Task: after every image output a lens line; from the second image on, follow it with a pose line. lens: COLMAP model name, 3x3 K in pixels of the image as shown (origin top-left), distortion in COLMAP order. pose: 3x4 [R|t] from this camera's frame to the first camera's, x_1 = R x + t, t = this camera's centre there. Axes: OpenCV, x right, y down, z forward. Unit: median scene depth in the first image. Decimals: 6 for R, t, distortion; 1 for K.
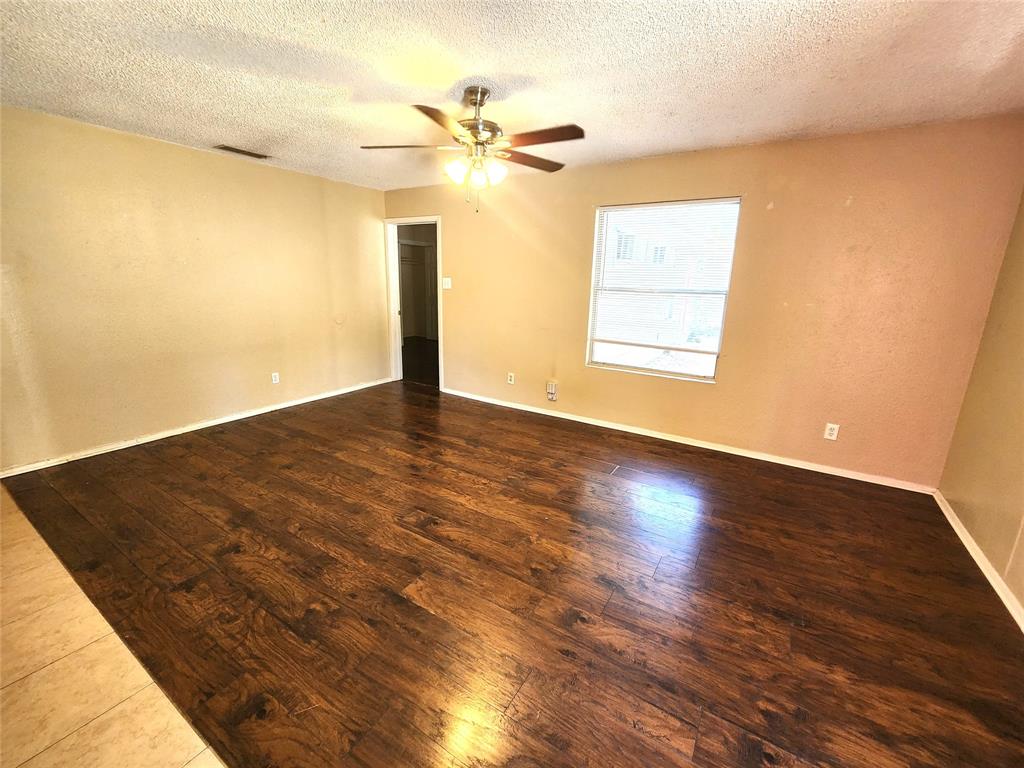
lens RADIAL K [[421.4, 0, 509.2], [0, 421.4, 390.1], [0, 0, 1]] dist [0.000791, -0.001279]
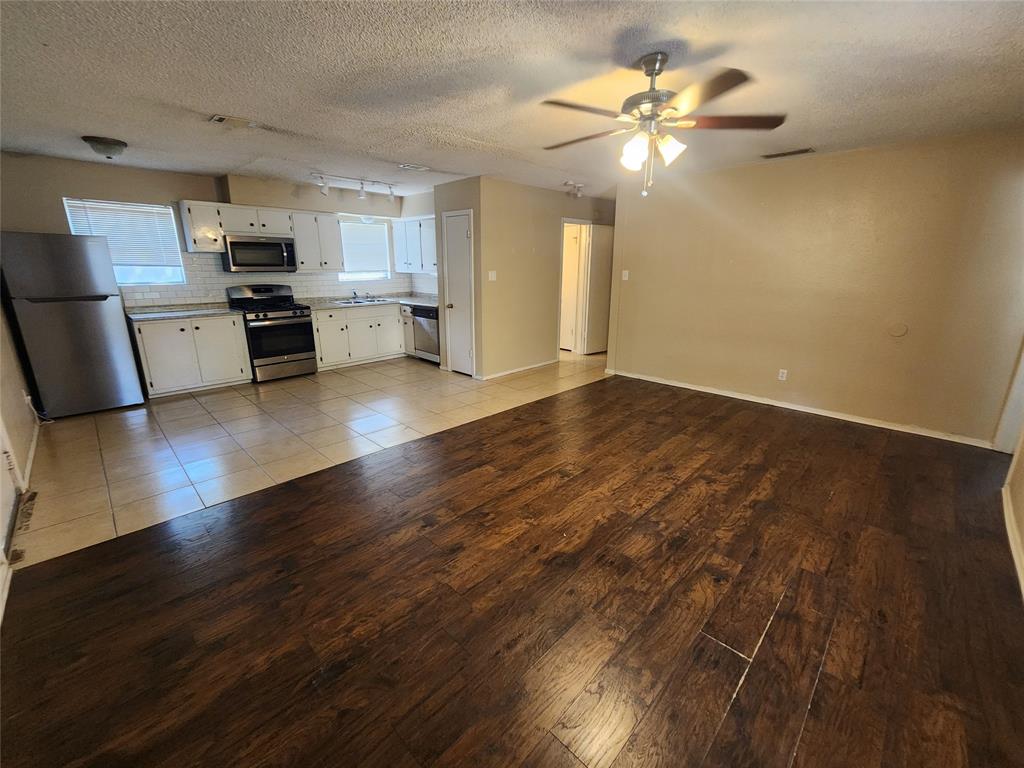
lens RADIAL K [[421.4, 0, 508.3], [0, 421.4, 383.4], [0, 0, 1]] dist [0.000791, -0.001279]
pose [[-0.218976, 0.239632, -0.945847, 1.018865], [-0.260278, 0.919903, 0.293316, -0.257712], [0.940375, 0.310412, -0.139065, 1.050584]]
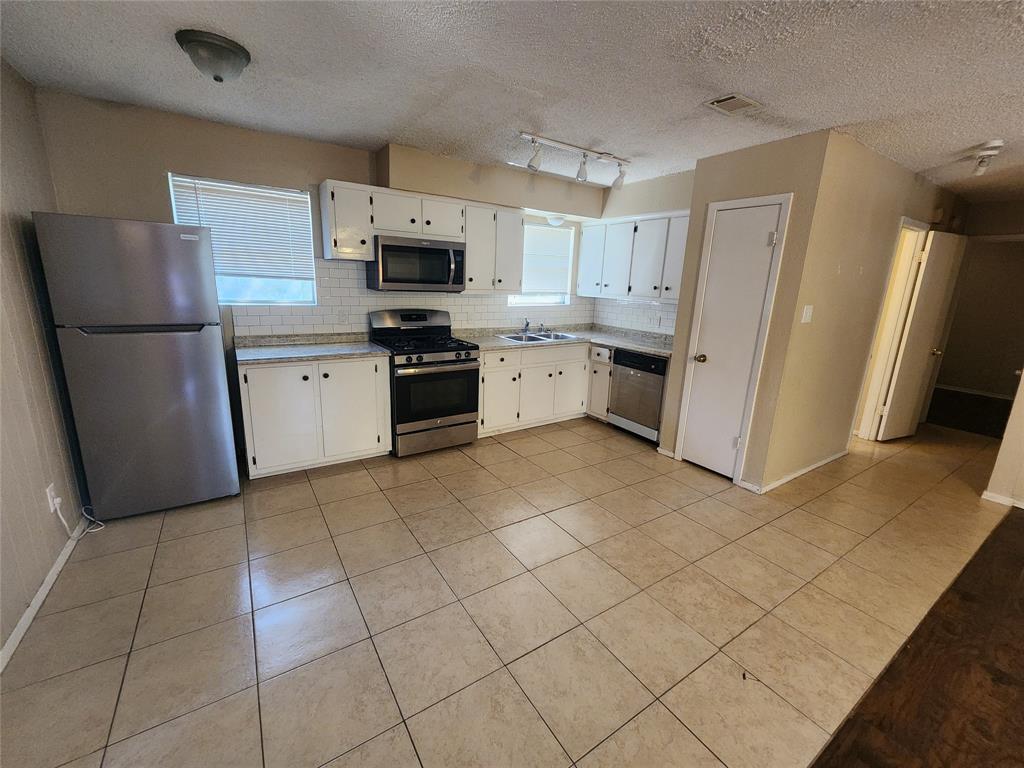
lens RADIAL K [[421.4, 0, 507.5], [0, 421.4, 387.1], [0, 0, 1]] dist [0.000791, -0.001279]
pose [[-0.419711, 0.182963, -0.889026, 0.264187], [-0.279418, 0.905861, 0.318341, -0.050599], [0.863579, 0.382021, -0.329076, 0.170743]]
